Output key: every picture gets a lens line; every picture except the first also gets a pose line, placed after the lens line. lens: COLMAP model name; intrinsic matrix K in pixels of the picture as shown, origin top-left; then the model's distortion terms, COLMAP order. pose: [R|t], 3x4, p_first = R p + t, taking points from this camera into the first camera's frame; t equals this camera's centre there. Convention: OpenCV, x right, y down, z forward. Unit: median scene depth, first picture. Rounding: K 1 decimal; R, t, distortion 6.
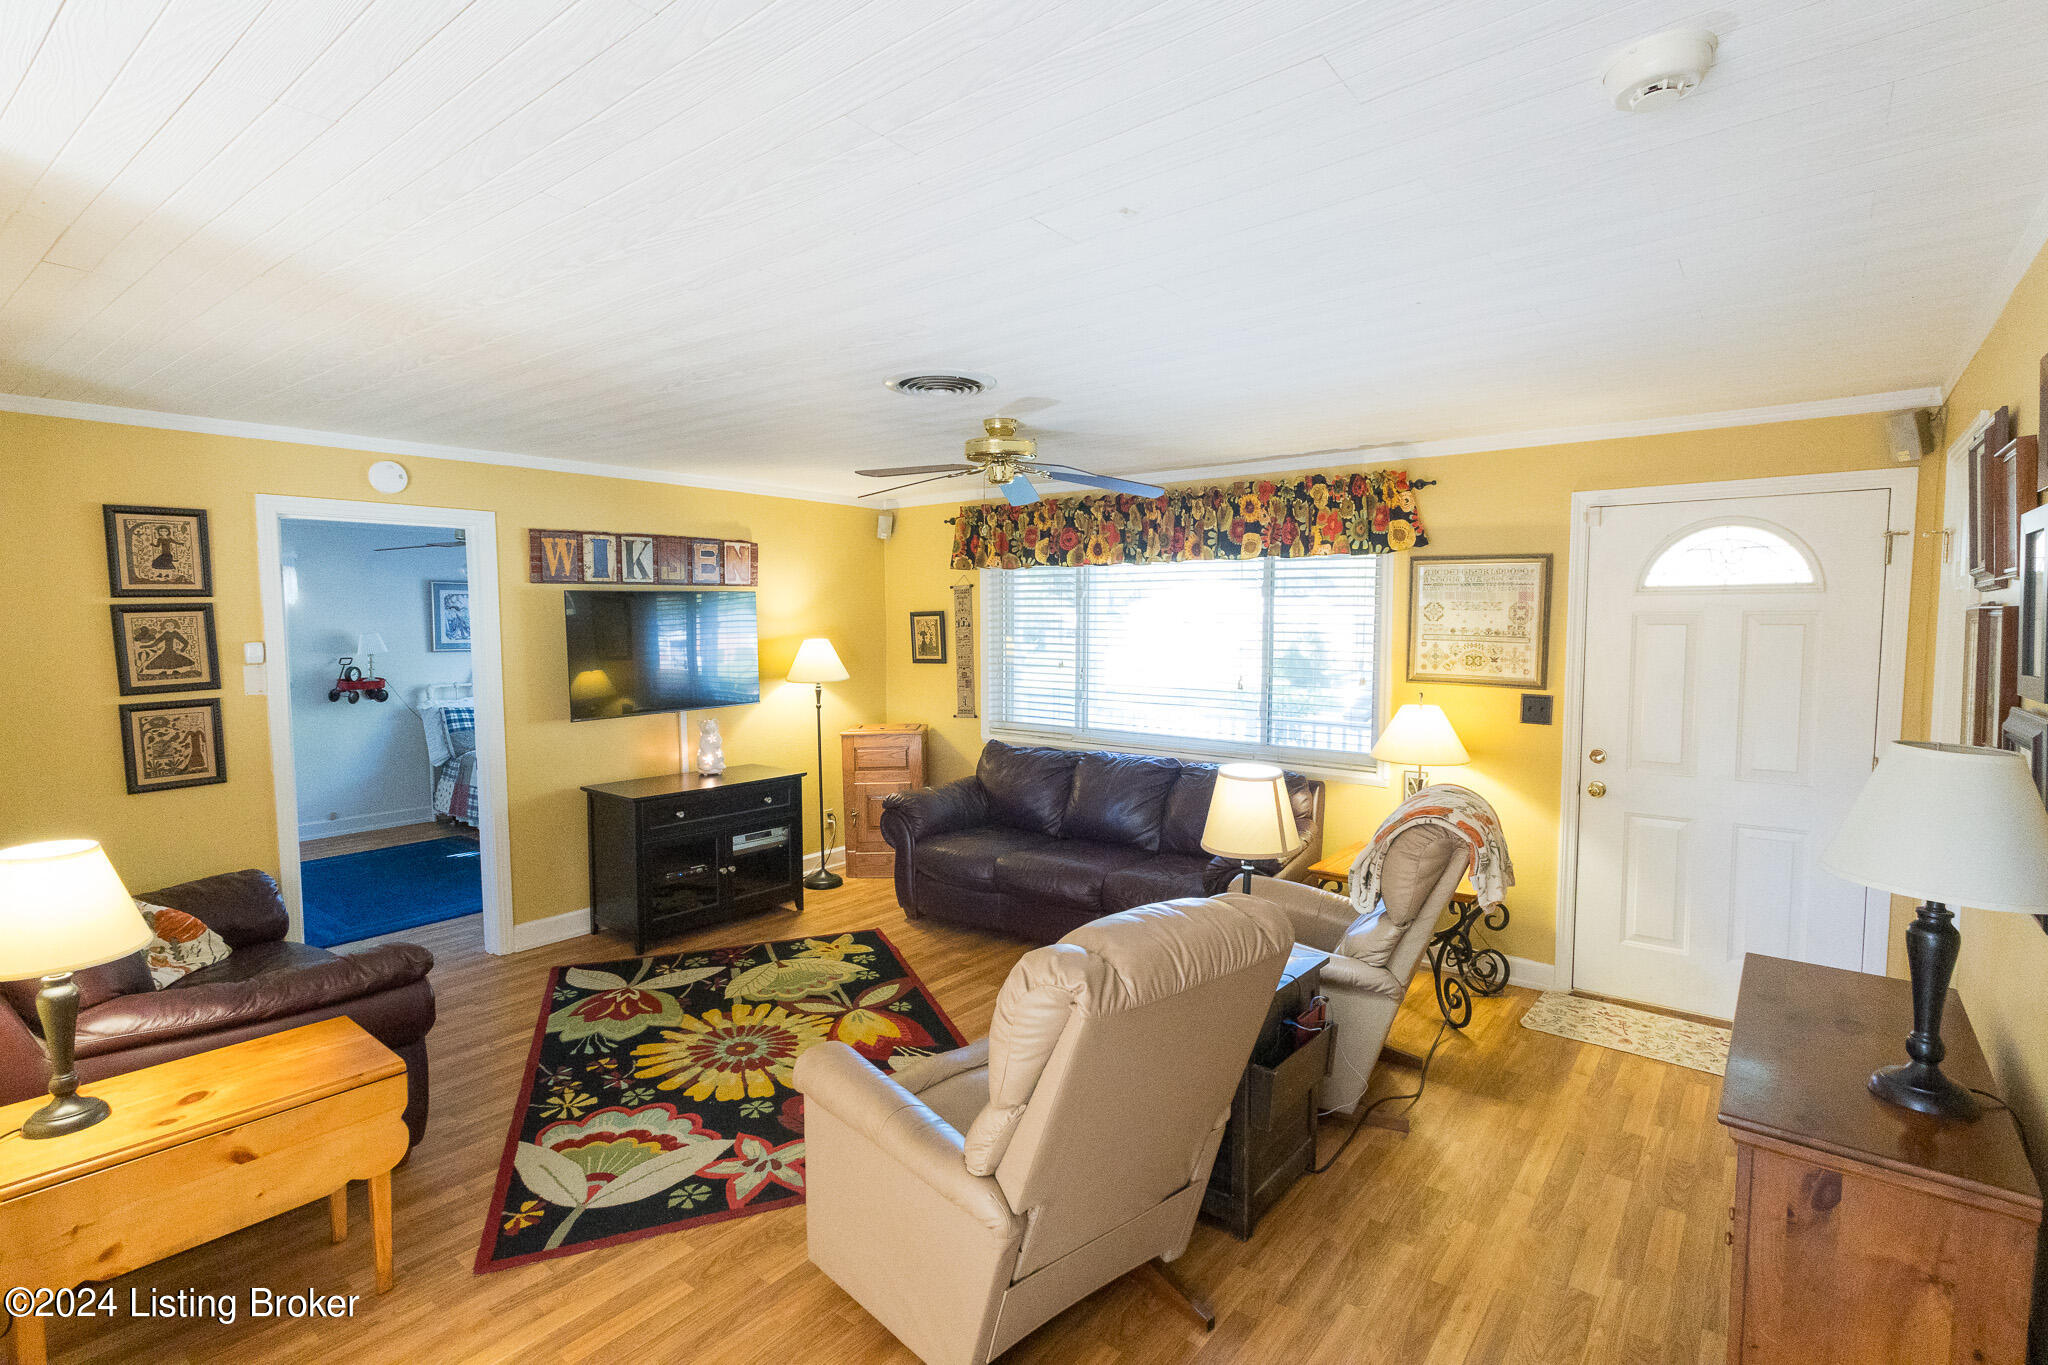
lens RADIAL K [[985.3, 0, 1019.1], [0, 985.3, 690.4], [0, 0, 1]] dist [0.001593, 0.000753]
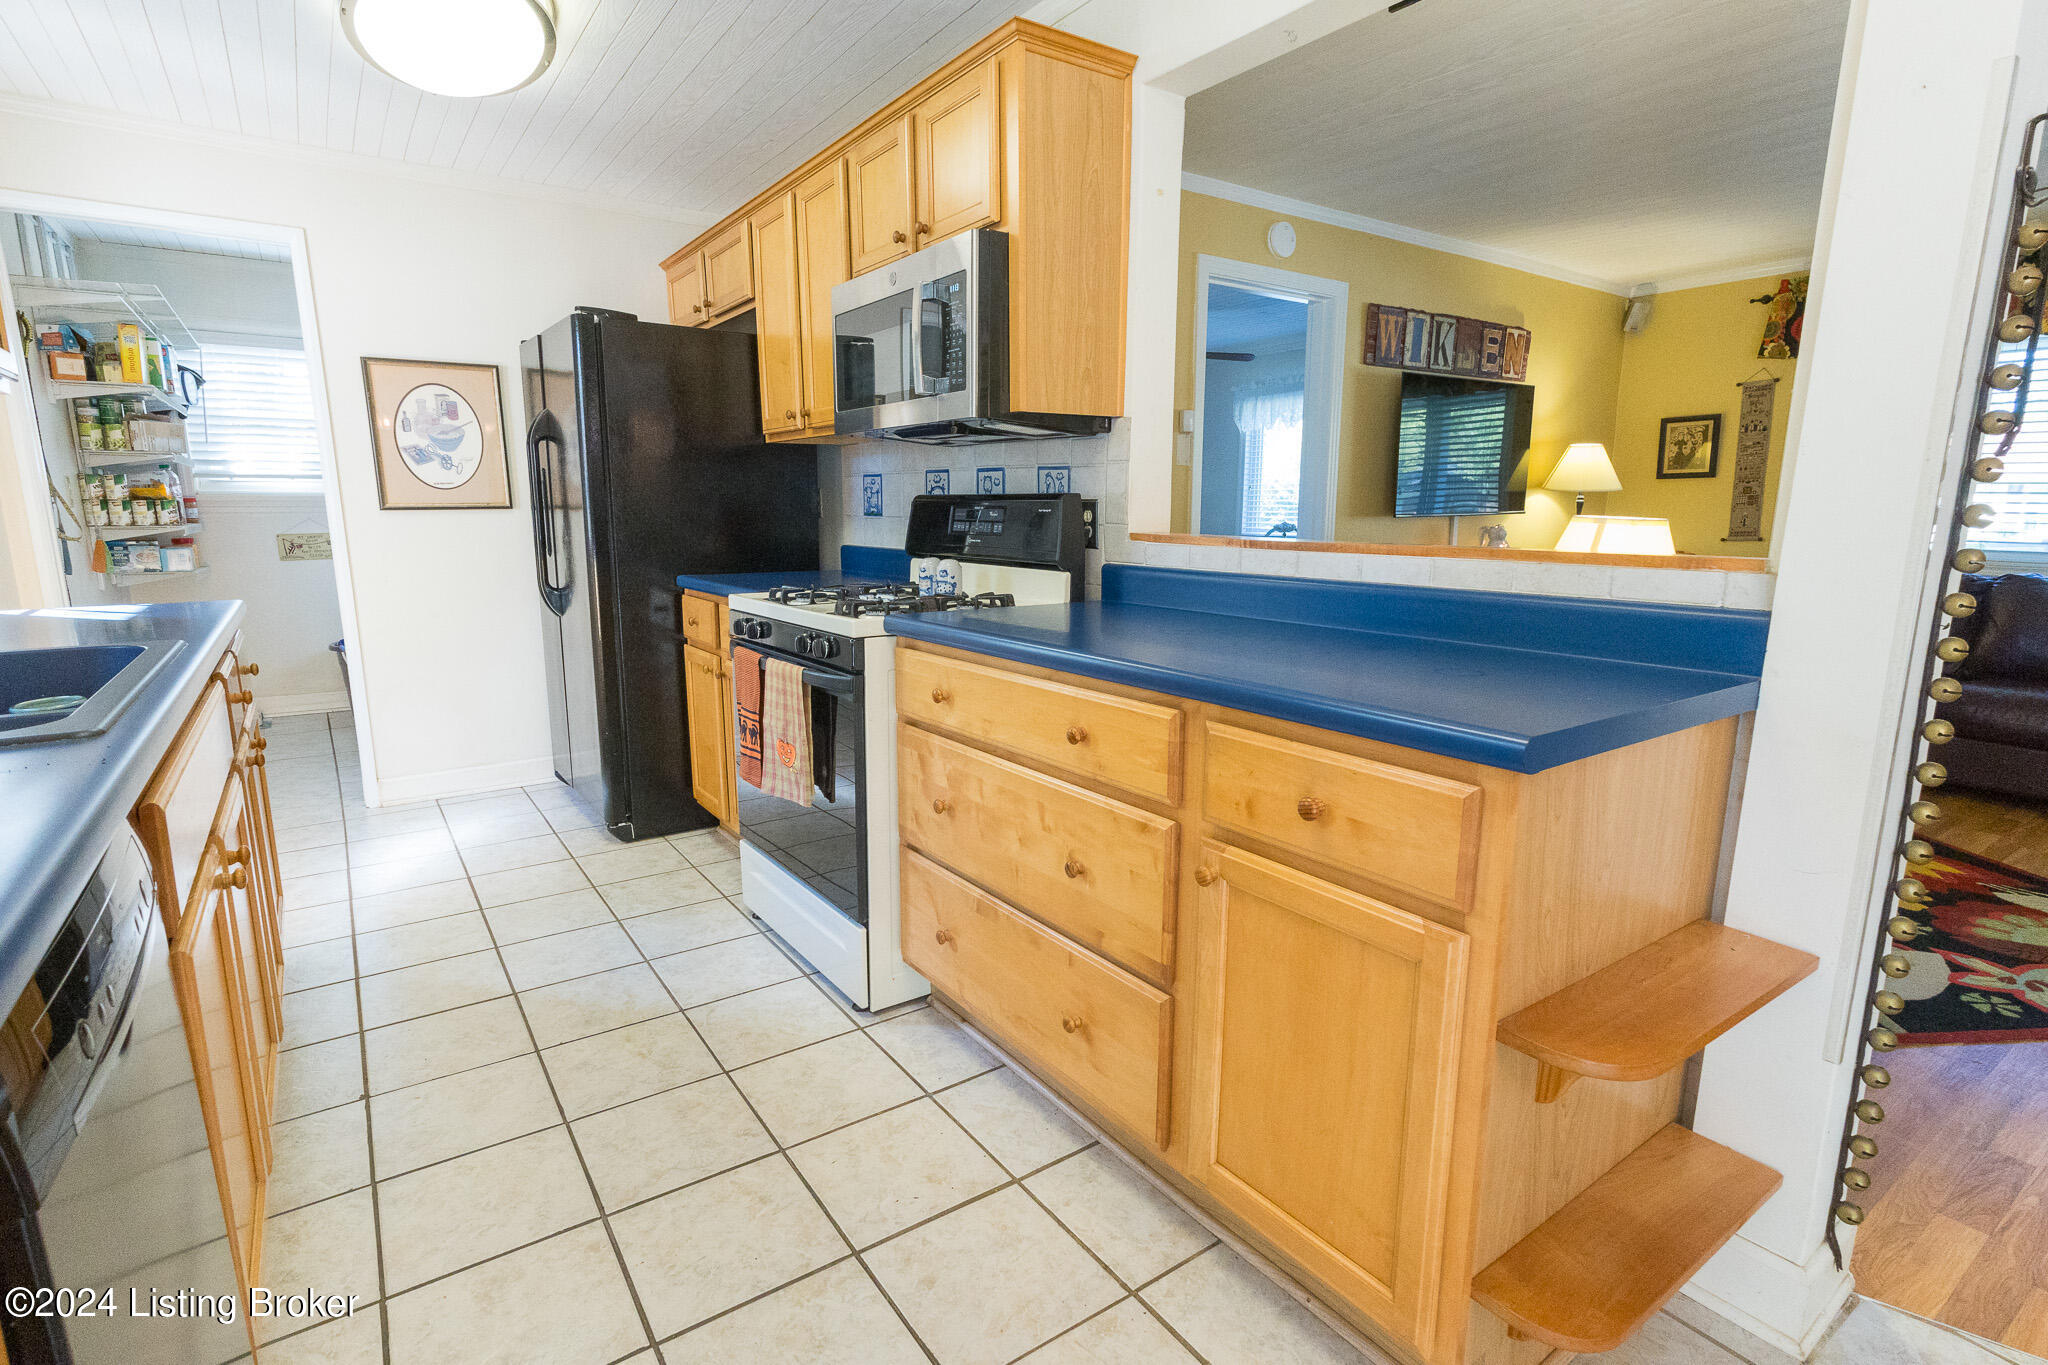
lens RADIAL K [[985.3, 0, 1019.1], [0, 985.3, 690.4], [0, 0, 1]] dist [0.001593, 0.000753]
pose [[0.956645, 0.059880, -0.285035, -0.493690], [-0.028034, 0.993025, 0.114527, 0.093546], [0.289904, -0.101571, 0.951651, -0.011076]]
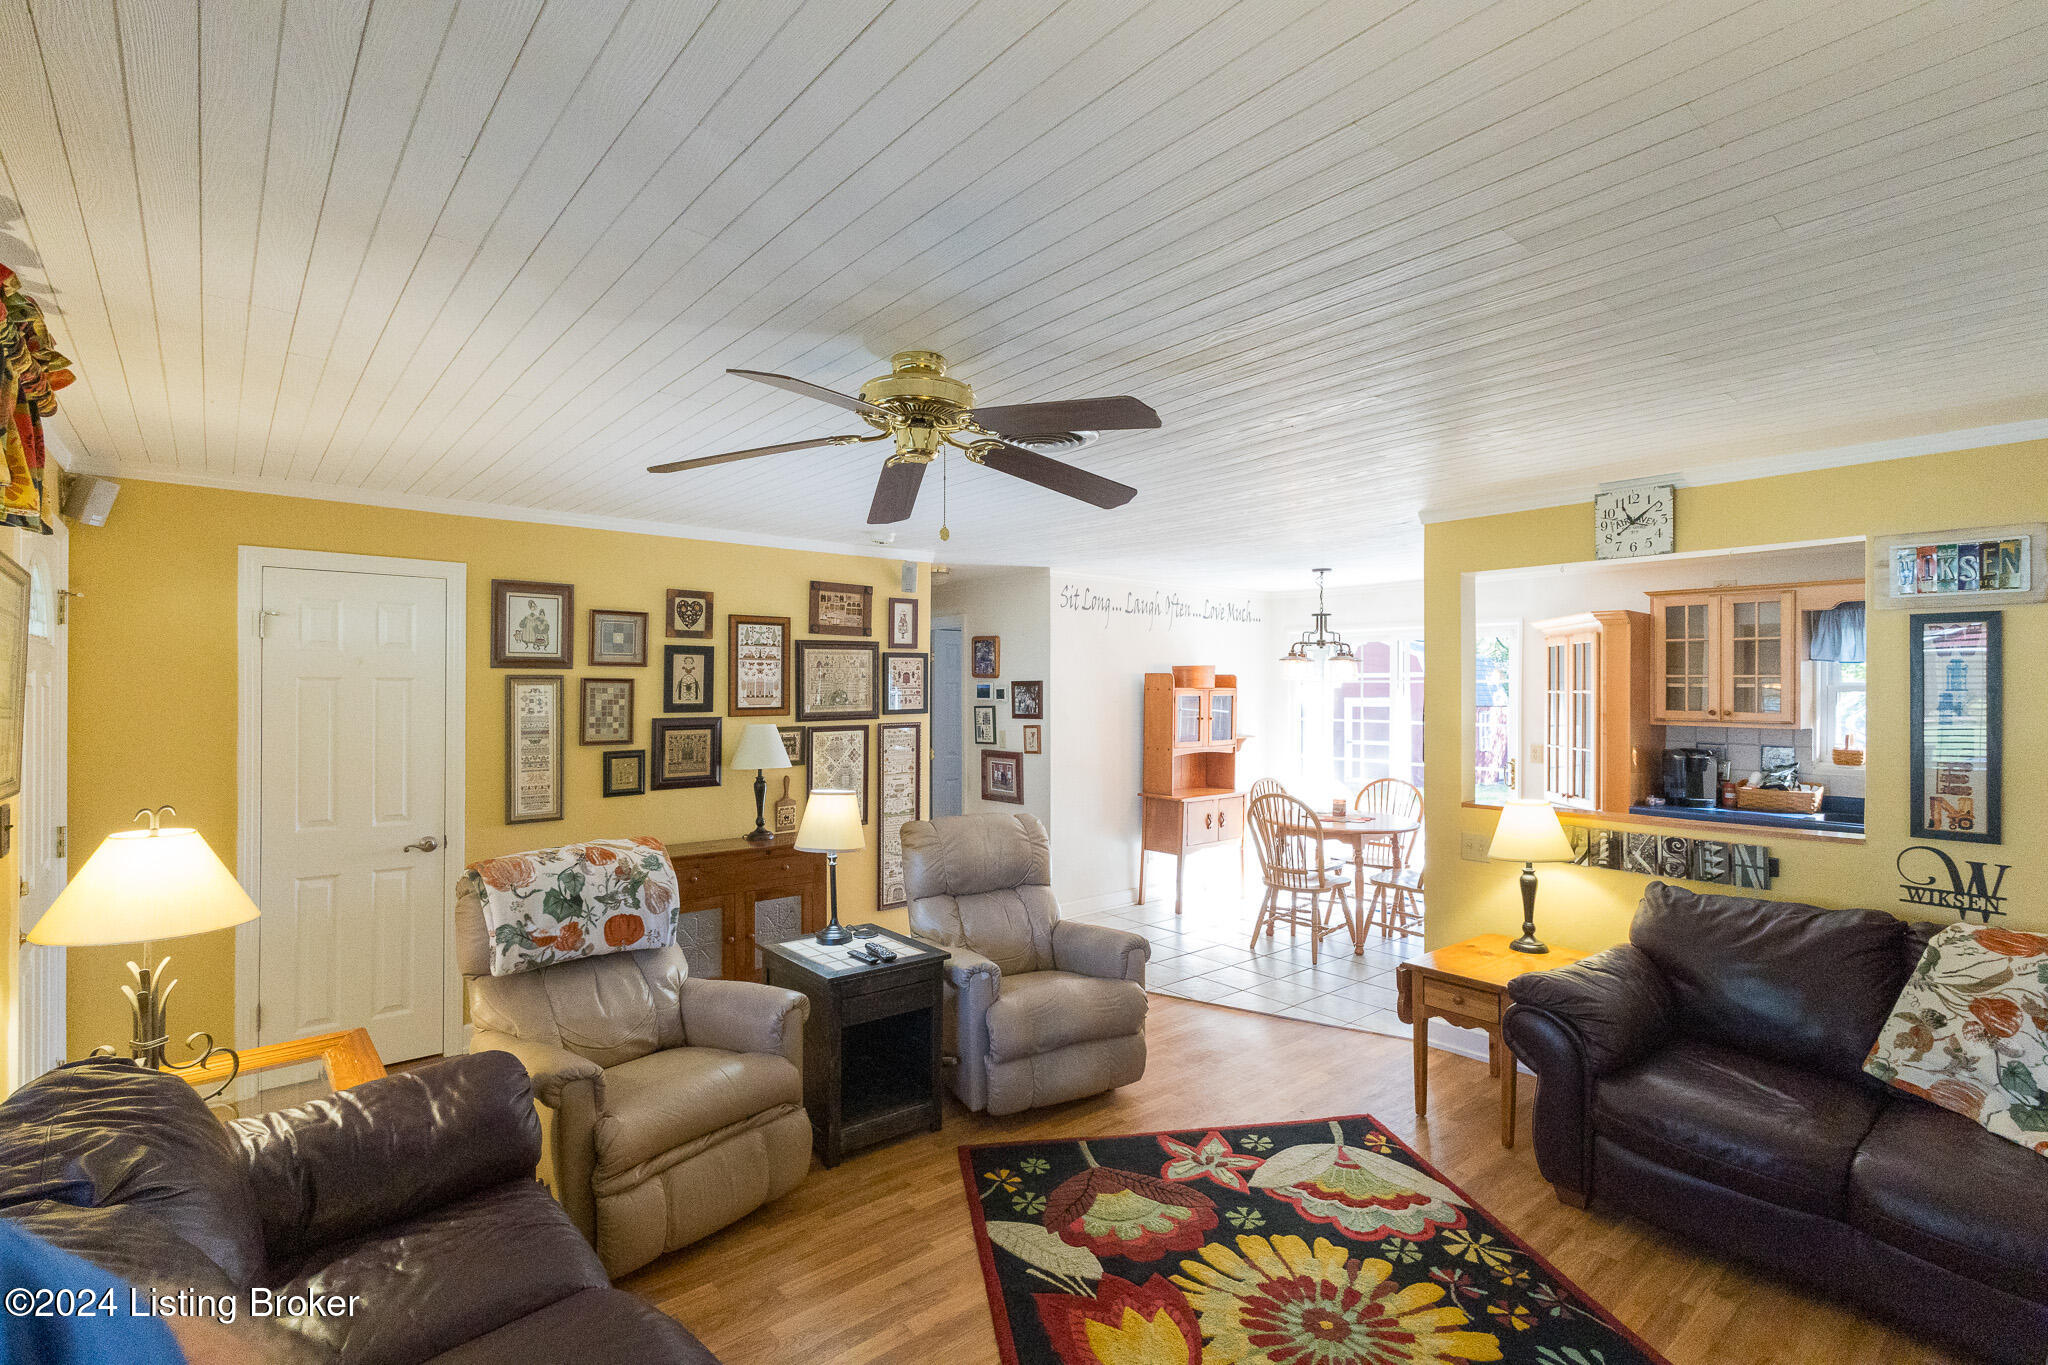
lens RADIAL K [[985.3, 0, 1019.1], [0, 985.3, 690.4], [0, 0, 1]] dist [0.001593, 0.000753]
pose [[-0.981792, -0.002199, 0.189946, -0.149940], [0.012789, 0.996899, 0.077644, -0.084313], [-0.189528, 0.078660, -0.978719, 1.211684]]
